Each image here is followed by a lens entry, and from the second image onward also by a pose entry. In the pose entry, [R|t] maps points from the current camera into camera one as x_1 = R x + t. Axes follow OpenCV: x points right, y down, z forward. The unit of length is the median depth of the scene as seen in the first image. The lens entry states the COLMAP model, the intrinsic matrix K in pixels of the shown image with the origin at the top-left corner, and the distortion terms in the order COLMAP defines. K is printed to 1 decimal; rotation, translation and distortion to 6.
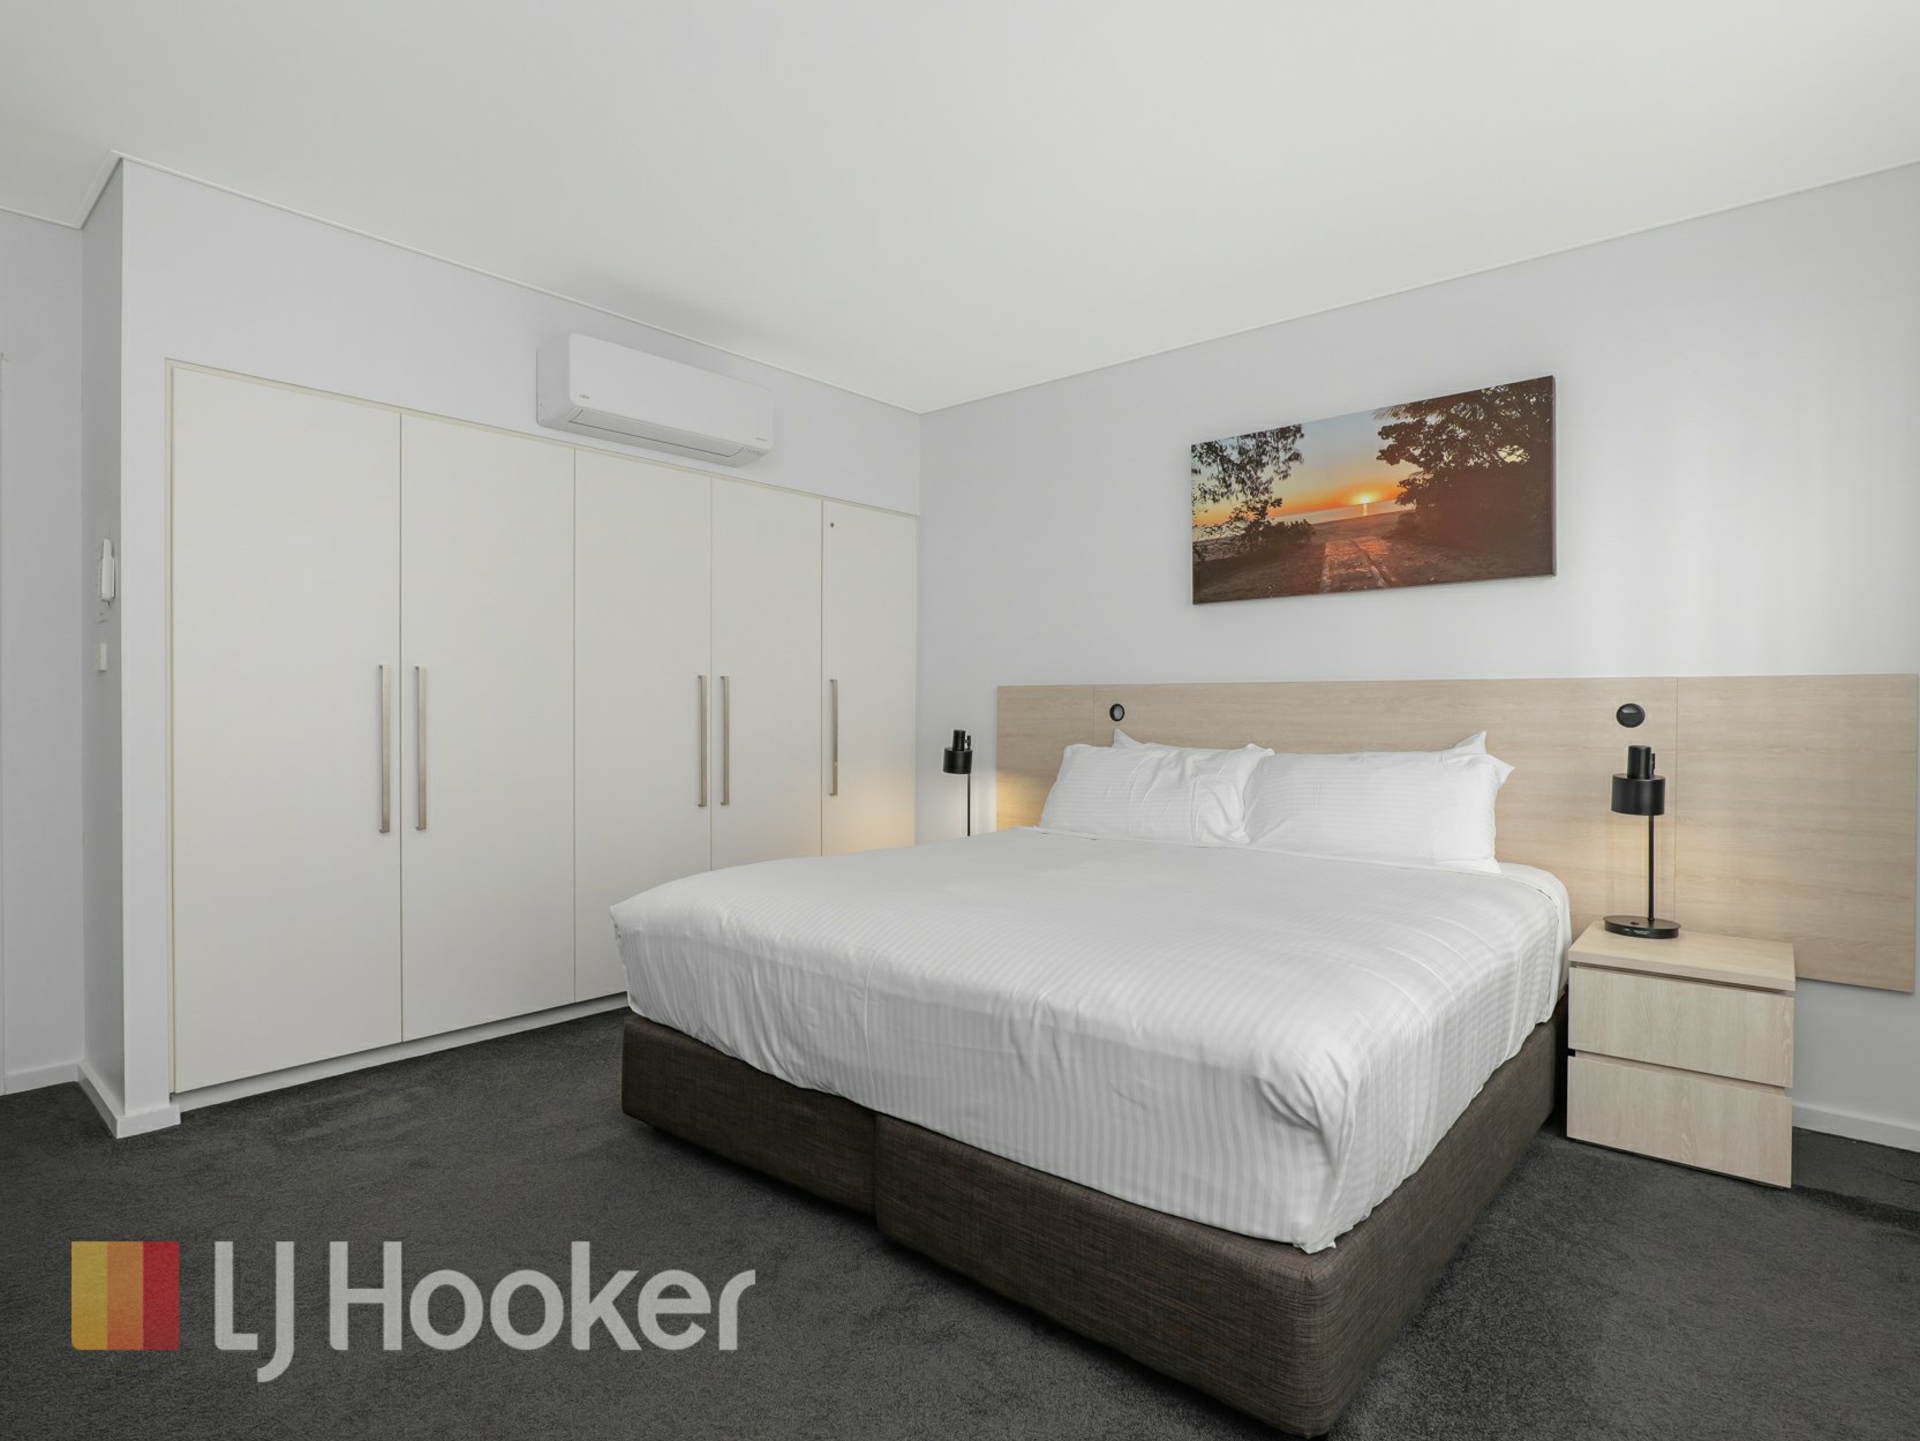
lens RADIAL K [[1019.2, 0, 960.0], [0, 1019.2, 720.5], [0, 0, 1]] dist [-0.019422, 0.000111]
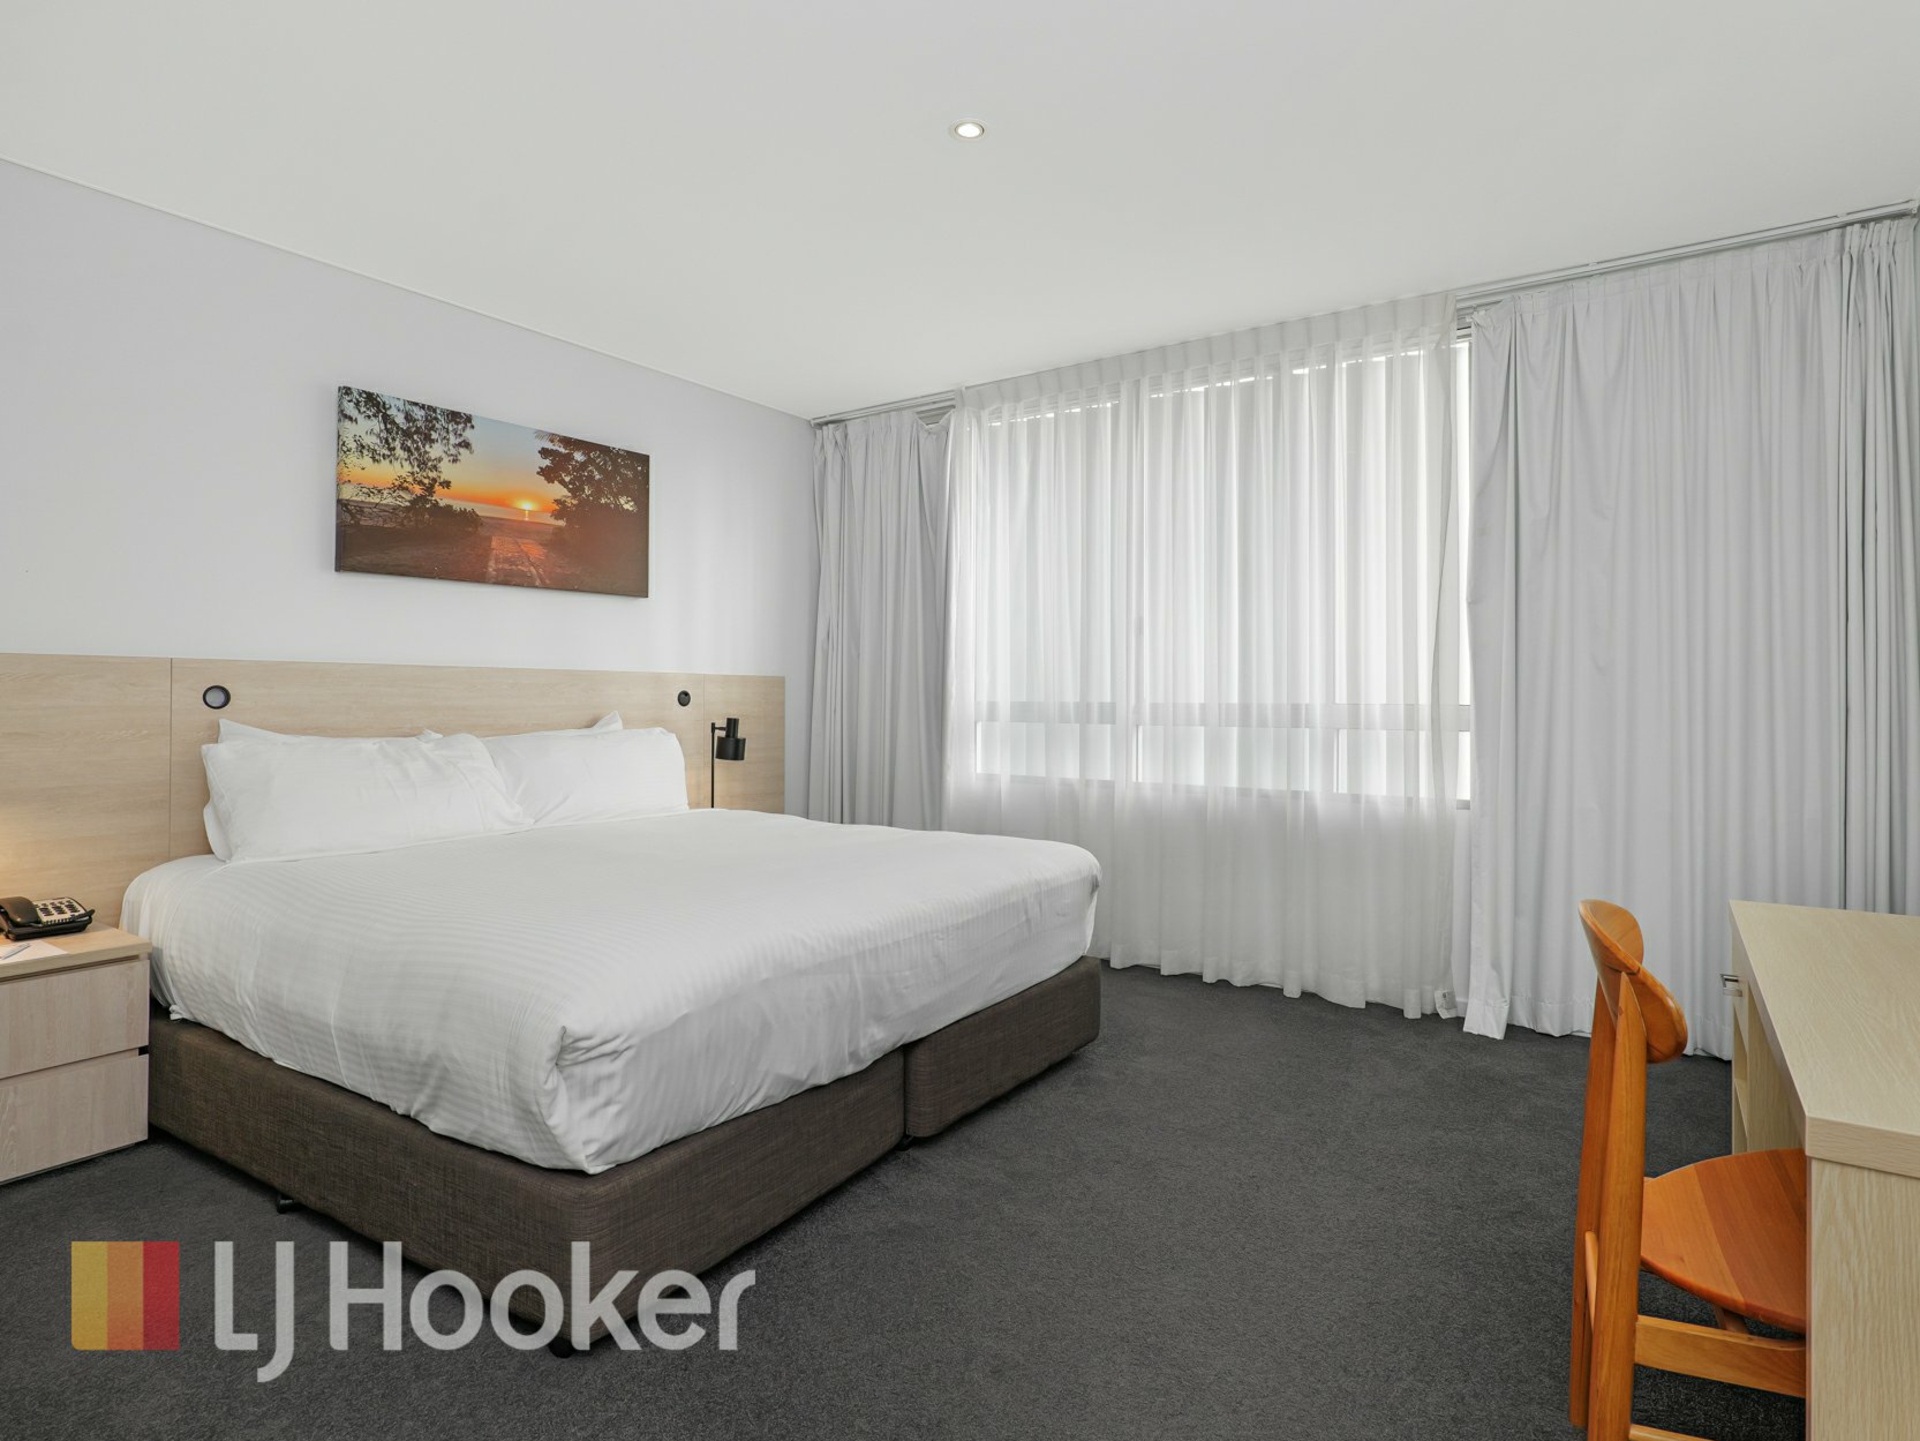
lens RADIAL K [[991.8, 0, 965.6], [0, 991.8, 686.3], [0, 0, 1]] dist [-0.000260, 0.000020]
pose [[-0.095909, 0.006412, 0.995369, -0.700182], [0.004637, 0.999971, -0.005995, -0.010288], [-0.995379, 0.004040, -0.095936, 0.597772]]
